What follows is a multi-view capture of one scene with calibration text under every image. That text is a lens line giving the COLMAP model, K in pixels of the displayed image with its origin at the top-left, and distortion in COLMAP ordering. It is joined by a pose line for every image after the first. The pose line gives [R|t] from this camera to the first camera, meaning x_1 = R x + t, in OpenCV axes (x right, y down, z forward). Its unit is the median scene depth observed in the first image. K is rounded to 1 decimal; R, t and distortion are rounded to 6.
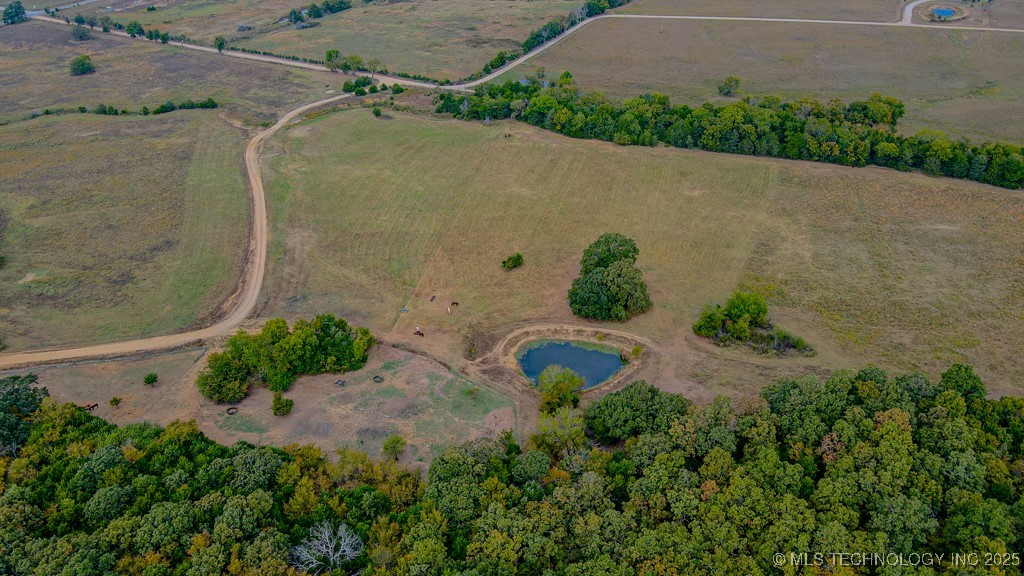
lens RADIAL K [[740.3, 0, 512.0], [0, 740.3, 288.0], [0, 0, 1]] dist [-0.005770, 0.036306]
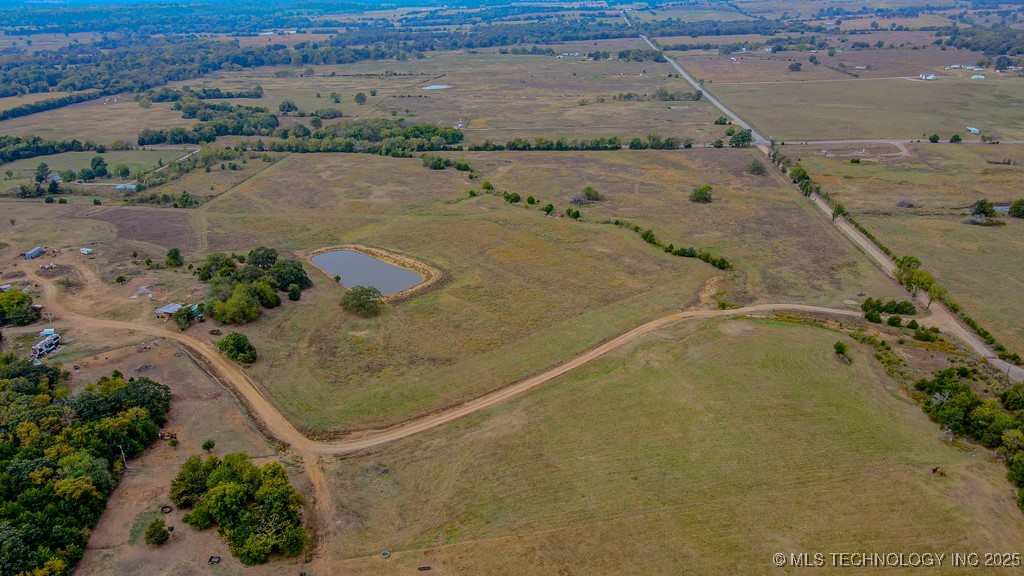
lens RADIAL K [[757.7, 0, 512.0], [0, 757.7, 288.0], [0, 0, 1]] dist [-0.006391, 0.044103]
pose [[0.411925, 0.353734, -0.839756, 0.292919], [-0.486488, 0.864616, 0.125570, -0.229471], [0.770485, 0.356806, 0.528245, 0.346725]]
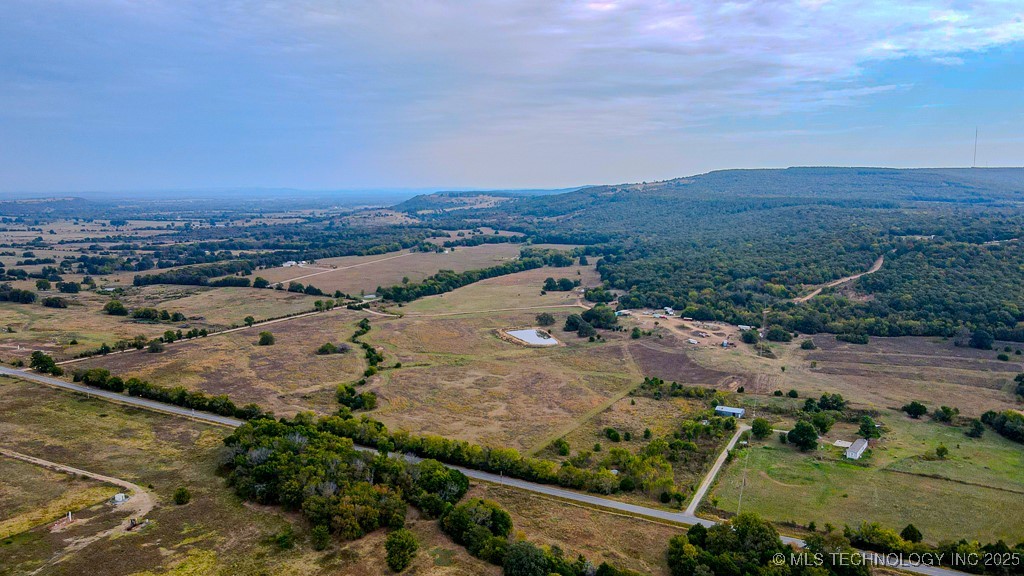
lens RADIAL K [[796.5, 0, 512.0], [0, 796.5, 288.0], [0, 0, 1]] dist [-0.008437, 0.041469]
pose [[-0.008242, -0.114297, 0.993412, -2.466199], [0.542796, 0.833837, 0.100441, -0.340848], [-0.839824, 0.540048, 0.055168, 0.595781]]
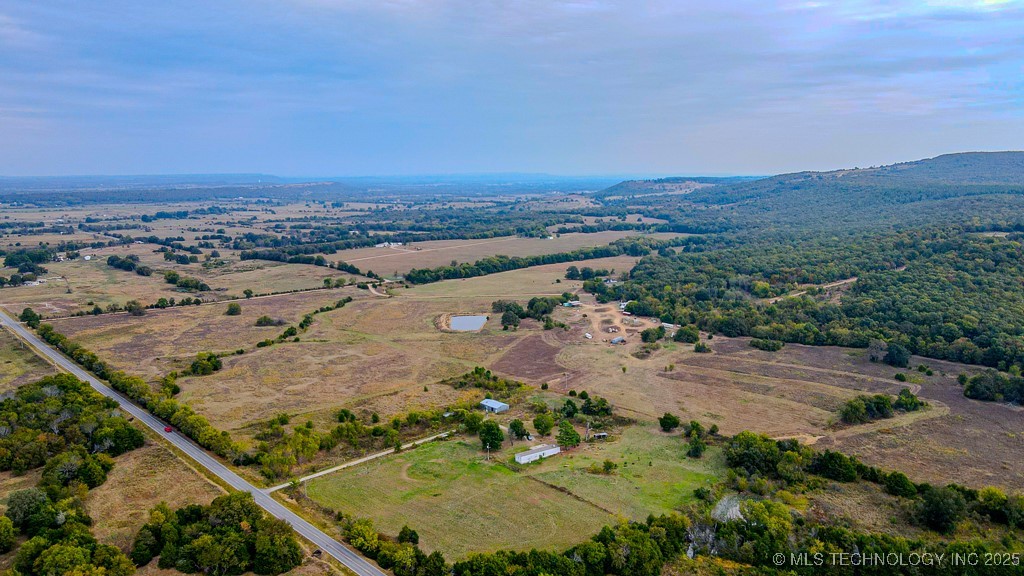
lens RADIAL K [[796.5, 0, 512.0], [0, 796.5, 288.0], [0, 0, 1]] dist [-0.008437, 0.041469]
pose [[0.309570, -0.124425, 0.942701, -2.359060], [0.512457, 0.856938, -0.055179, 0.056448], [-0.800971, 0.500175, 0.329044, -0.025476]]
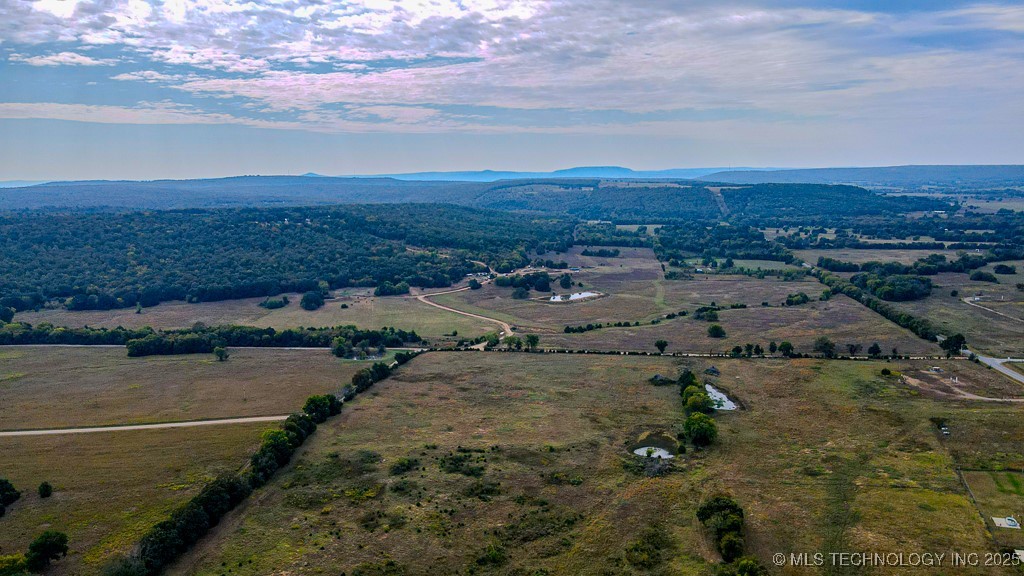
lens RADIAL K [[734.6, 0, 508.1], [0, 734.6, 341.8], [0, 0, 1]] dist [0.002537, 0.025108]
pose [[-0.940000, 0.111153, -0.322561, 0.222447], [-0.152320, 0.709258, 0.688296, -1.357581], [0.305285, 0.696130, -0.649772, 2.114654]]
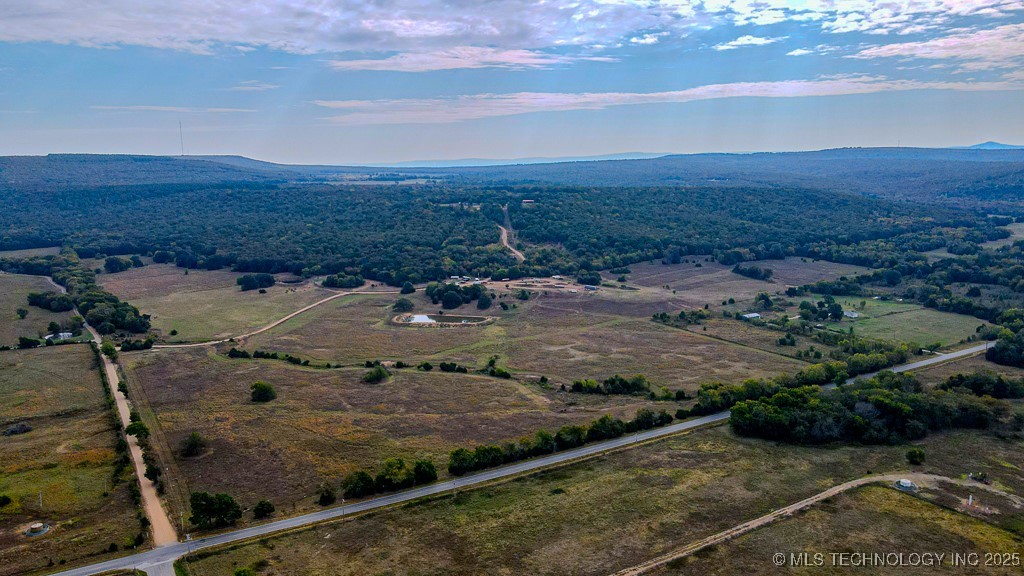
lens RADIAL K [[741.0, 0, 511.4], [0, 741.0, 315.9], [0, 0, 1]] dist [0.007544, 0.003061]
pose [[-0.874258, -0.064379, 0.481174, -1.583912], [0.292794, 0.720676, 0.628409, -1.057464], [-0.387227, 0.690276, -0.611207, 1.687885]]
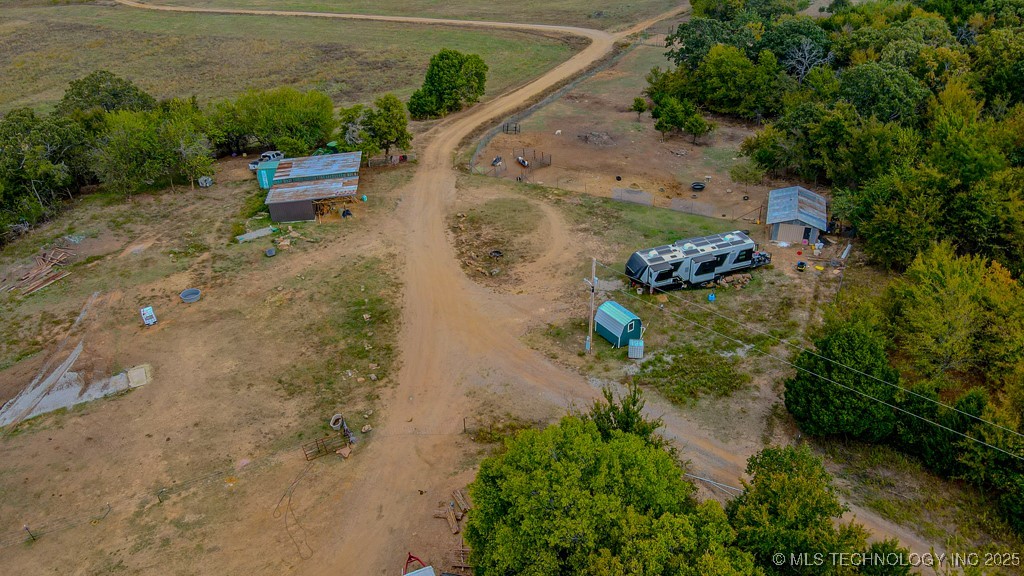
lens RADIAL K [[748.7, 0, 506.3], [0, 748.7, 288.2], [0, 0, 1]] dist [0.001609, 0.039306]
pose [[0.663657, -0.405269, 0.628742, -0.629788], [0.426762, 0.895443, 0.126716, 0.086877], [-0.614356, 0.184227, 0.767220, 0.290624]]
